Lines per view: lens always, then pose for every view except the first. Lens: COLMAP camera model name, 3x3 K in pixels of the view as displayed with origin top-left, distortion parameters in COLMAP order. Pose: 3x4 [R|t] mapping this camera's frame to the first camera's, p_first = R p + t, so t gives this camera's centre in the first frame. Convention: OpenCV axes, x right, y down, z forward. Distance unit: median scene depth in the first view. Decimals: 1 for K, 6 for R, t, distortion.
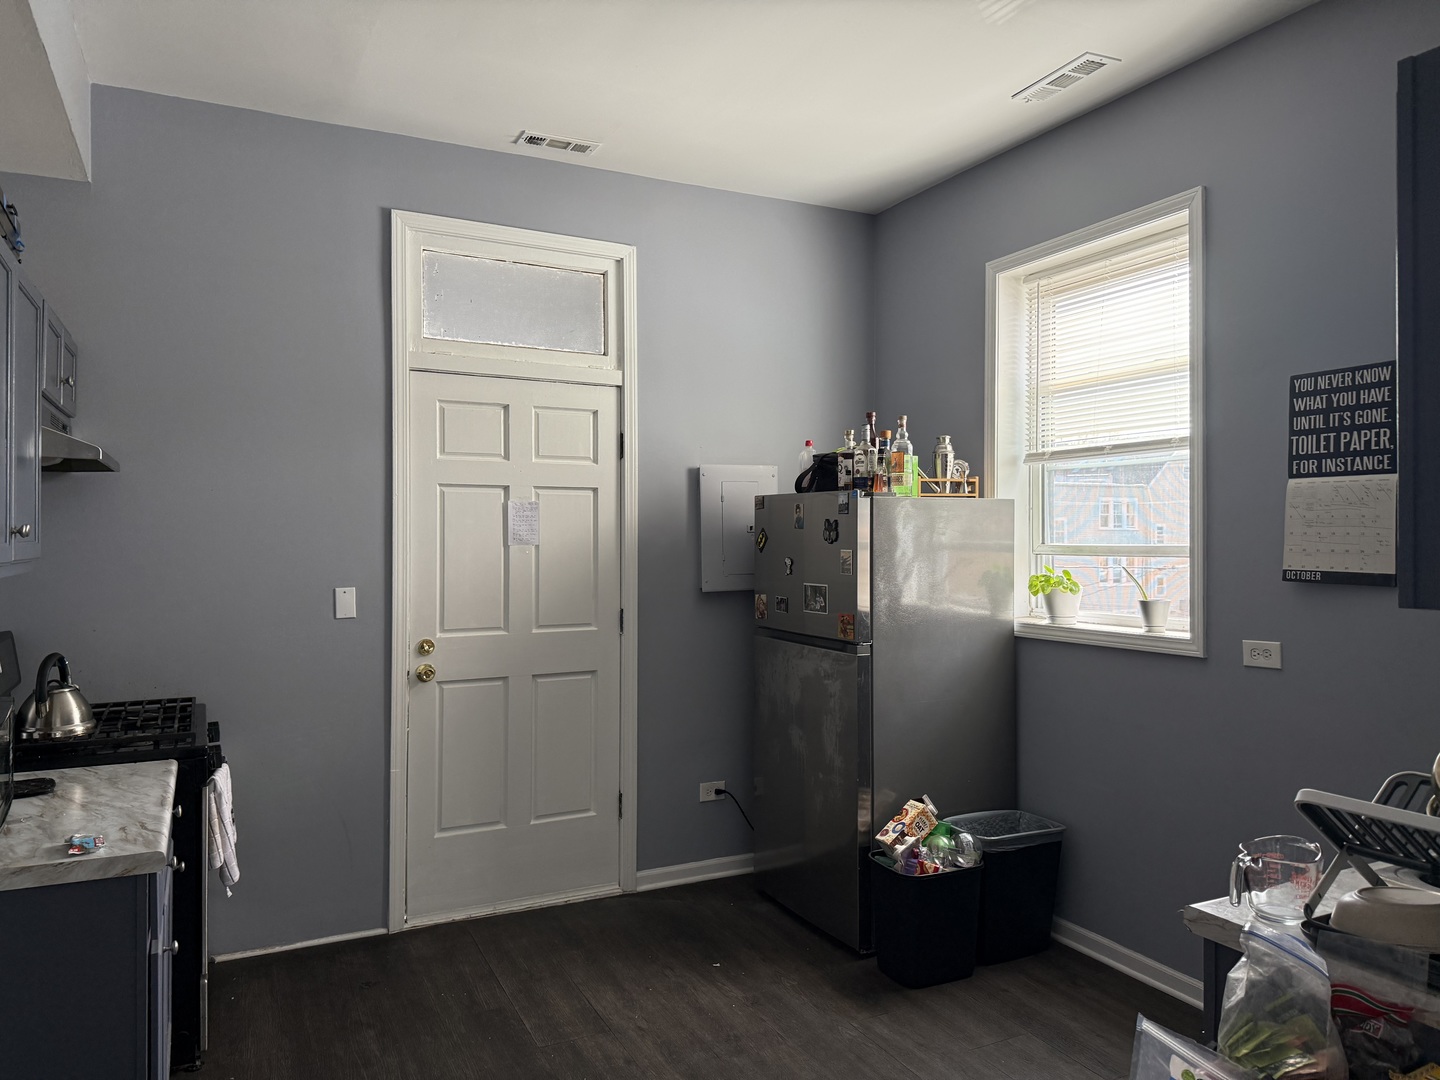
lens RADIAL K [[1023.6, 0, 715.8], [0, 1023.6, 535.6], [0, 0, 1]] dist [0.186531, -0.400602]
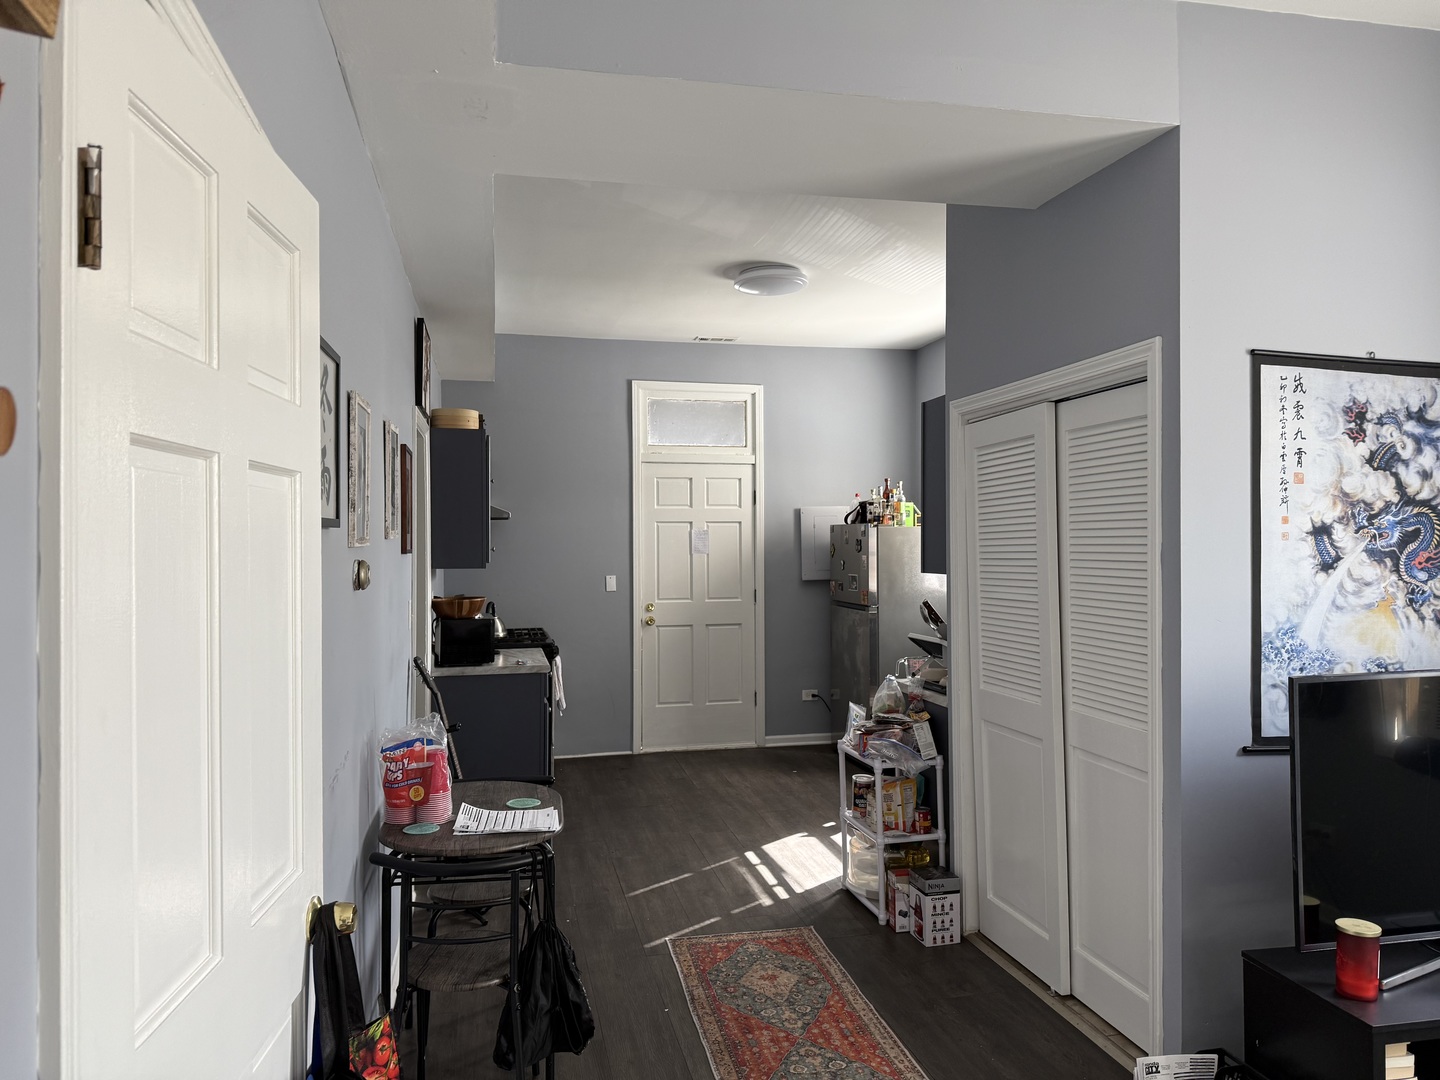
lens RADIAL K [[1023.6, 0, 715.8], [0, 1023.6, 535.6], [0, 0, 1]] dist [0.186531, -0.400602]
pose [[0.972388, -0.008664, -0.233207, 0.268682], [0.007764, 0.999958, -0.004778, -0.014236], [0.233239, 0.002836, 0.972415, -0.776564]]
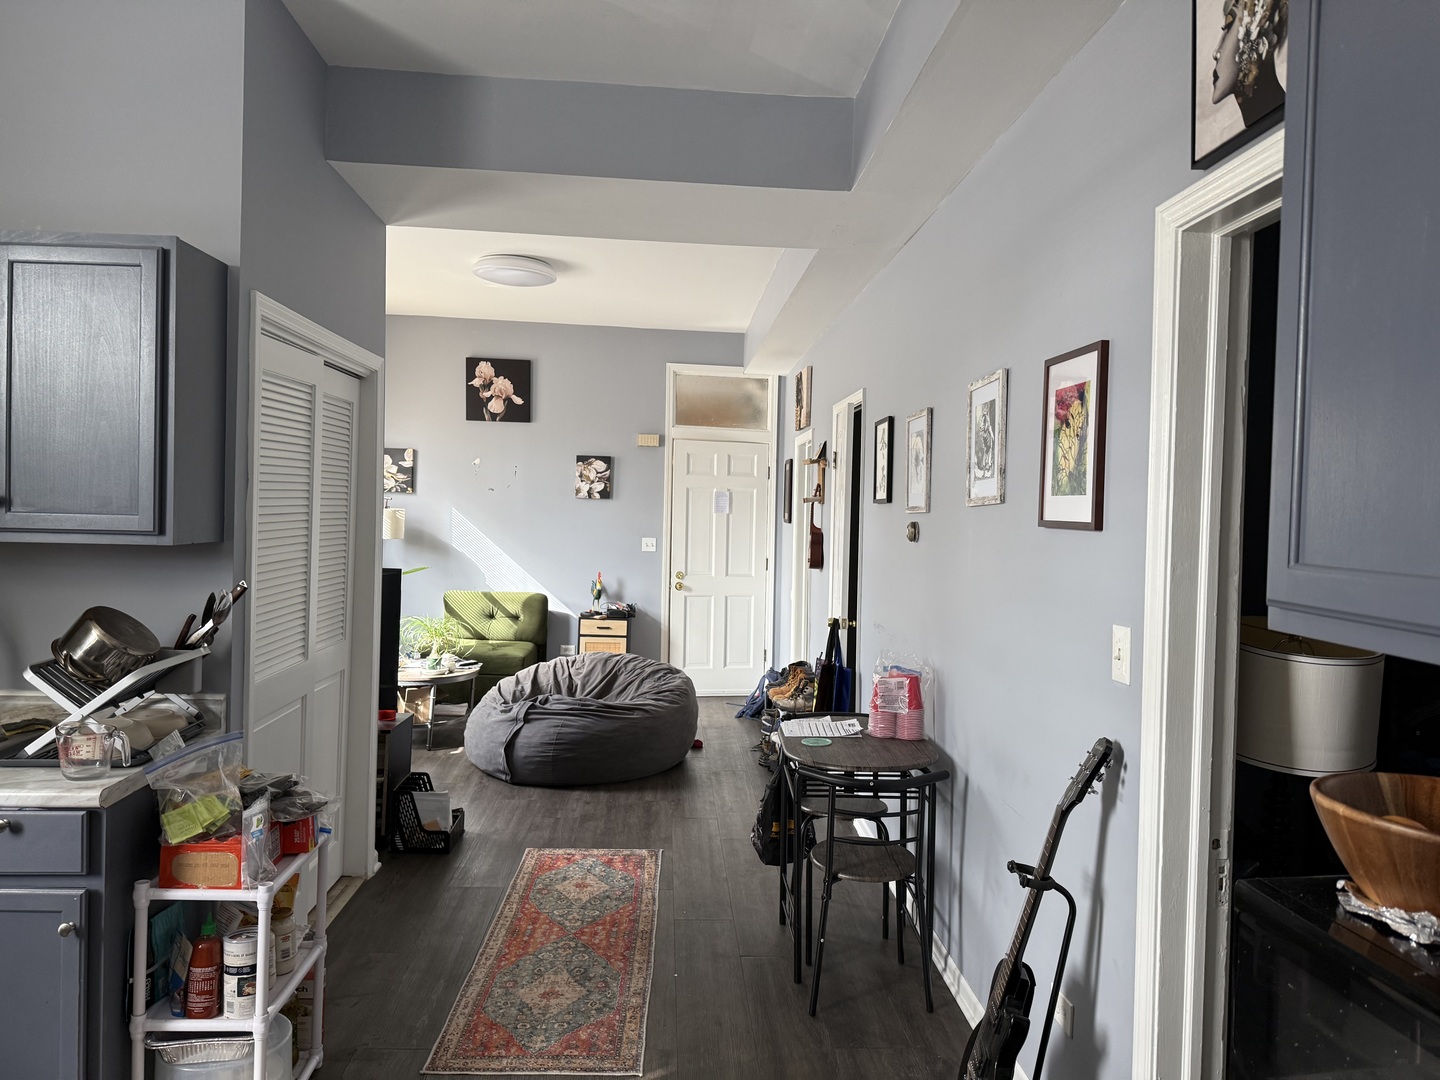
lens RADIAL K [[1023.6, 0, 715.8], [0, 1023.6, 535.6], [0, 0, 1]] dist [0.186531, -0.400602]
pose [[-0.921416, -0.038076, 0.386707, -0.972130], [-0.030780, 0.999212, 0.025046, -0.003653], [-0.387356, 0.011175, -0.921862, 2.586331]]
